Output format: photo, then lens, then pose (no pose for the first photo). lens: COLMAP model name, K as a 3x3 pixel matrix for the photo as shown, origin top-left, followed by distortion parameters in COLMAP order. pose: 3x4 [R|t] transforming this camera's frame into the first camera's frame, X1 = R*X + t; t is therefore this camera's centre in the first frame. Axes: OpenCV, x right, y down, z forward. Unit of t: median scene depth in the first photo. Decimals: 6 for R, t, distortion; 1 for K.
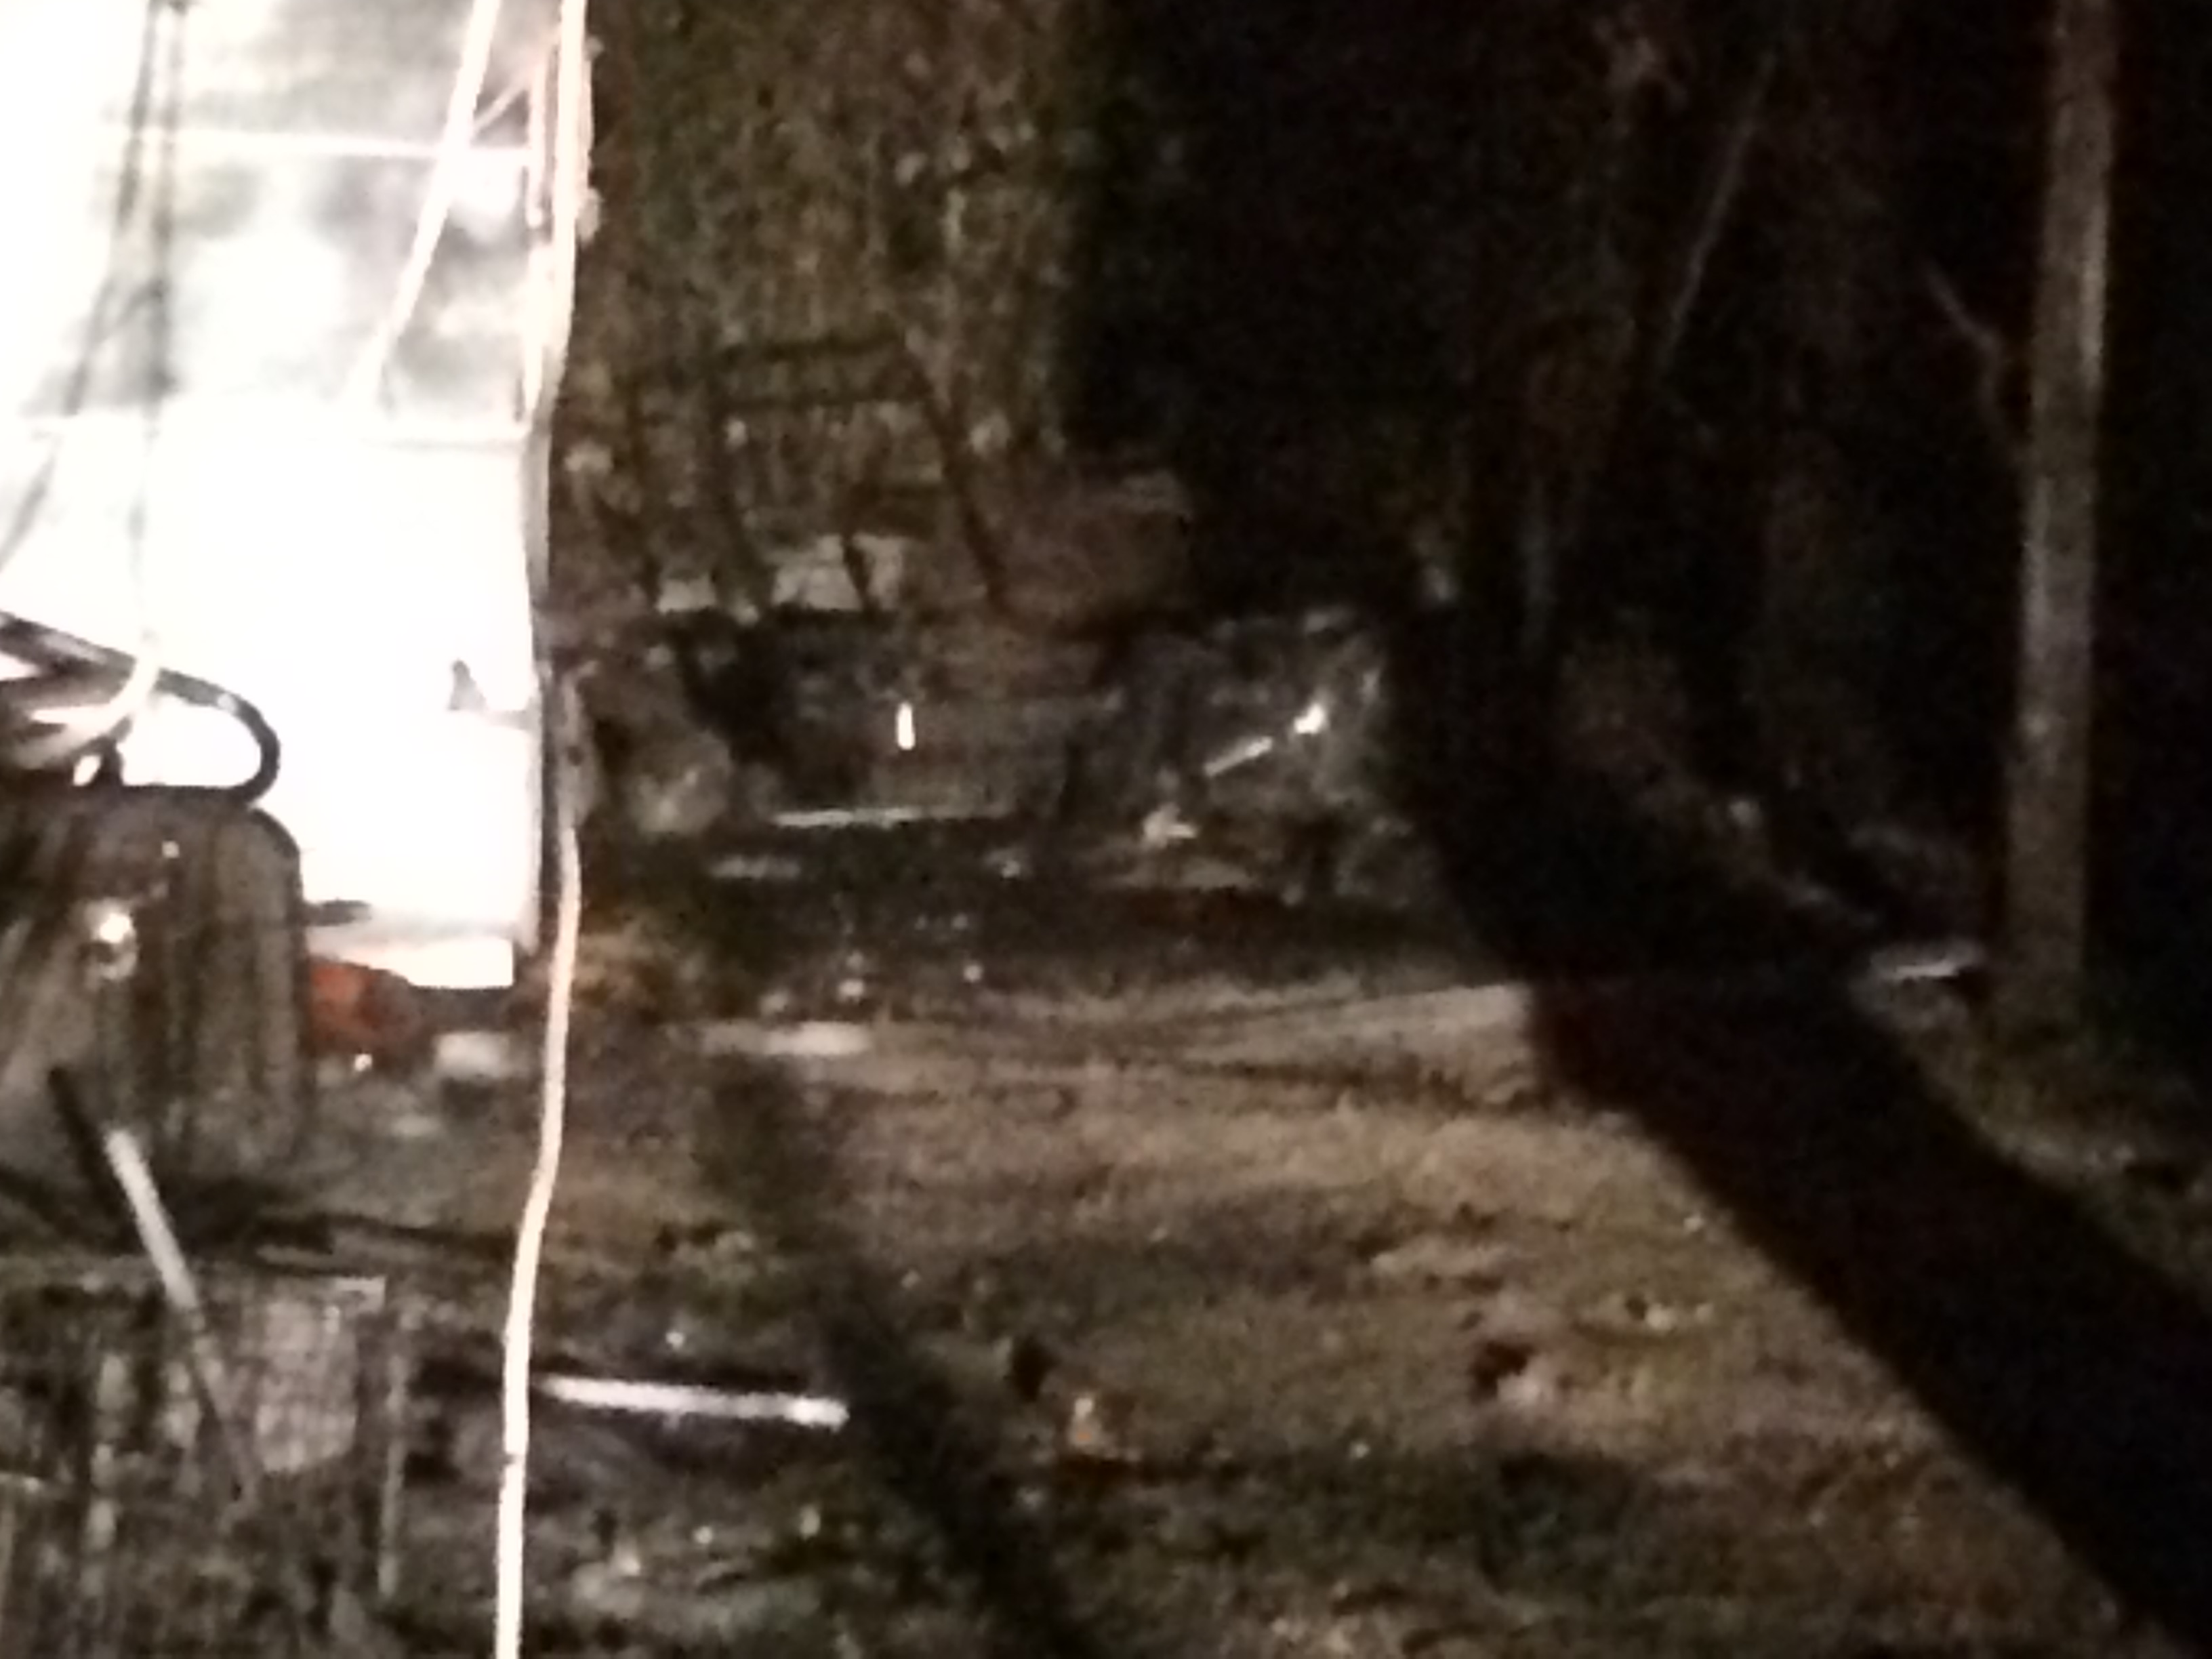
lens RADIAL K [[8944.1, 0, 1106.1], [0, 8944.1, 832.7], [0, 0, 1]] dist [1.589715, 0.000000]
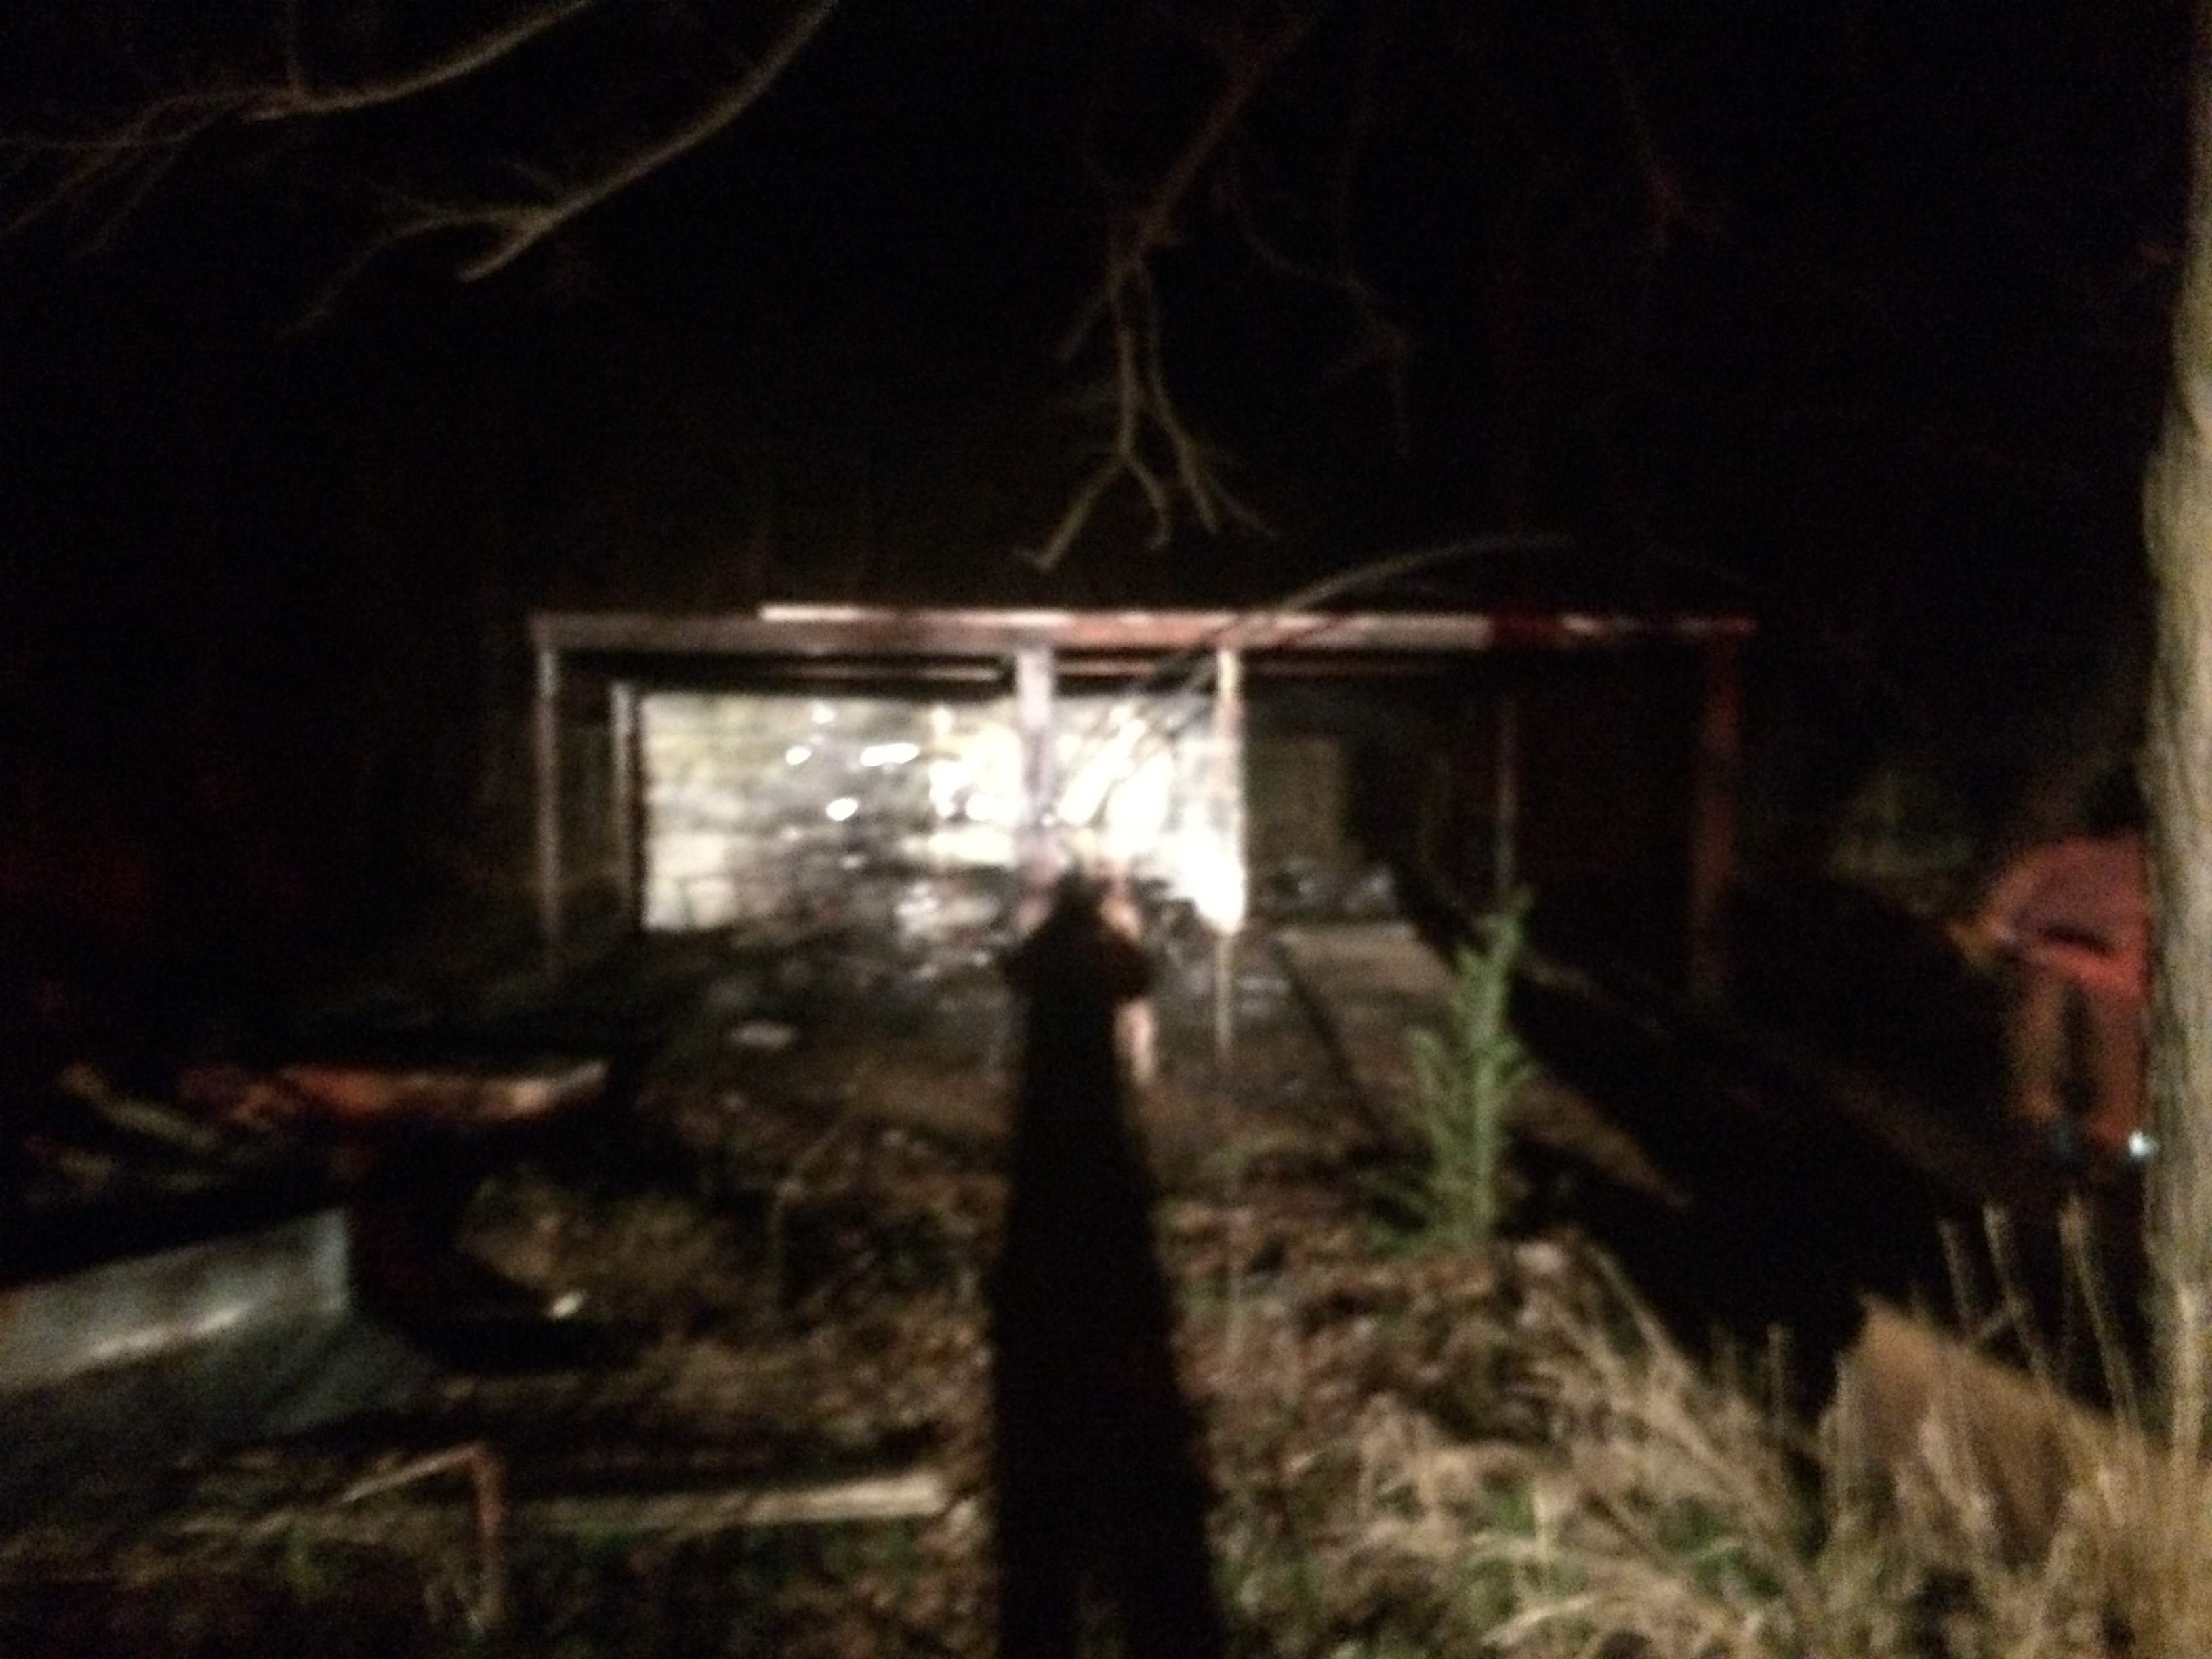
lens RADIAL K [[1898.0, 0, 1095.3], [0, 1898.0, 825.8], [0, 0, 1]] dist [0.021228, -0.002956]
pose [[0.989189, -0.030190, -0.143505, 0.021072], [0.021635, 0.997915, -0.060805, 0.022218], [0.145042, 0.057043, 0.987780, -0.225328]]
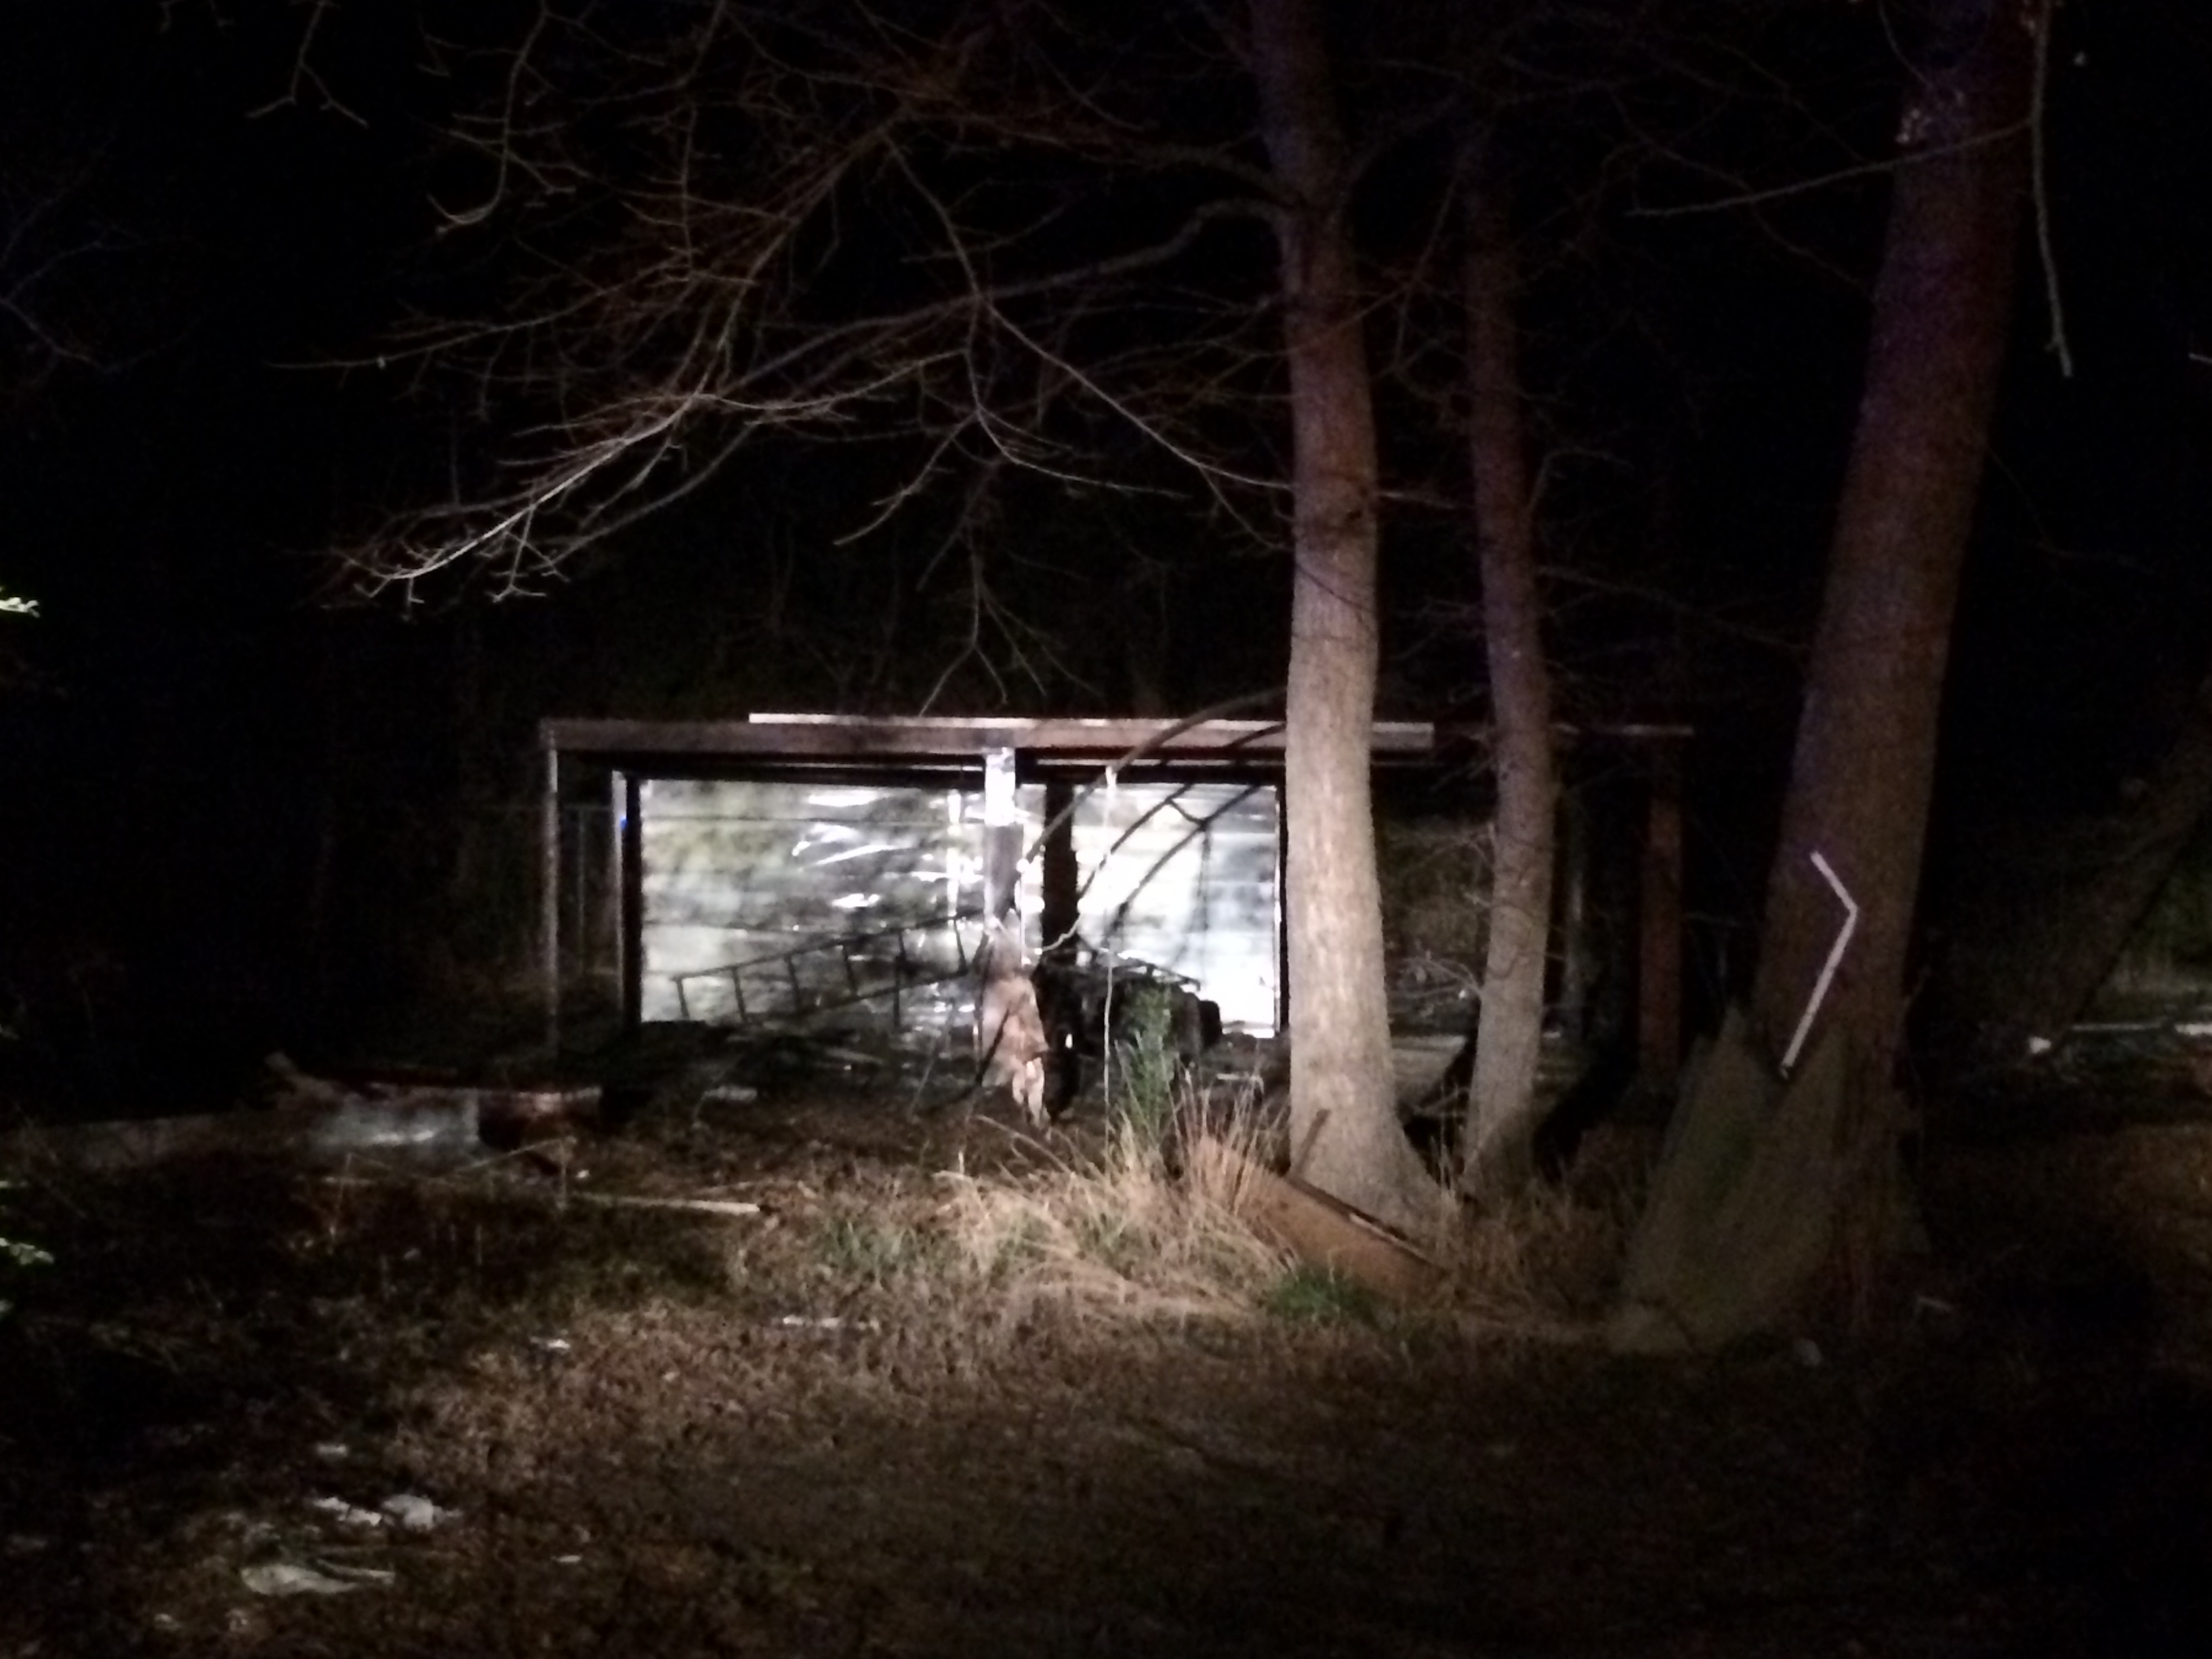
lens RADIAL K [[3337.7, 0, 1108.8], [0, 3337.7, 832.4], [0, 0, 1]] dist [-0.008561, 0.000000]
pose [[0.970981, -0.026103, -0.237730, 0.299736], [0.003346, 0.995411, -0.095632, 0.081171], [0.239135, 0.092061, 0.966612, -0.908185]]
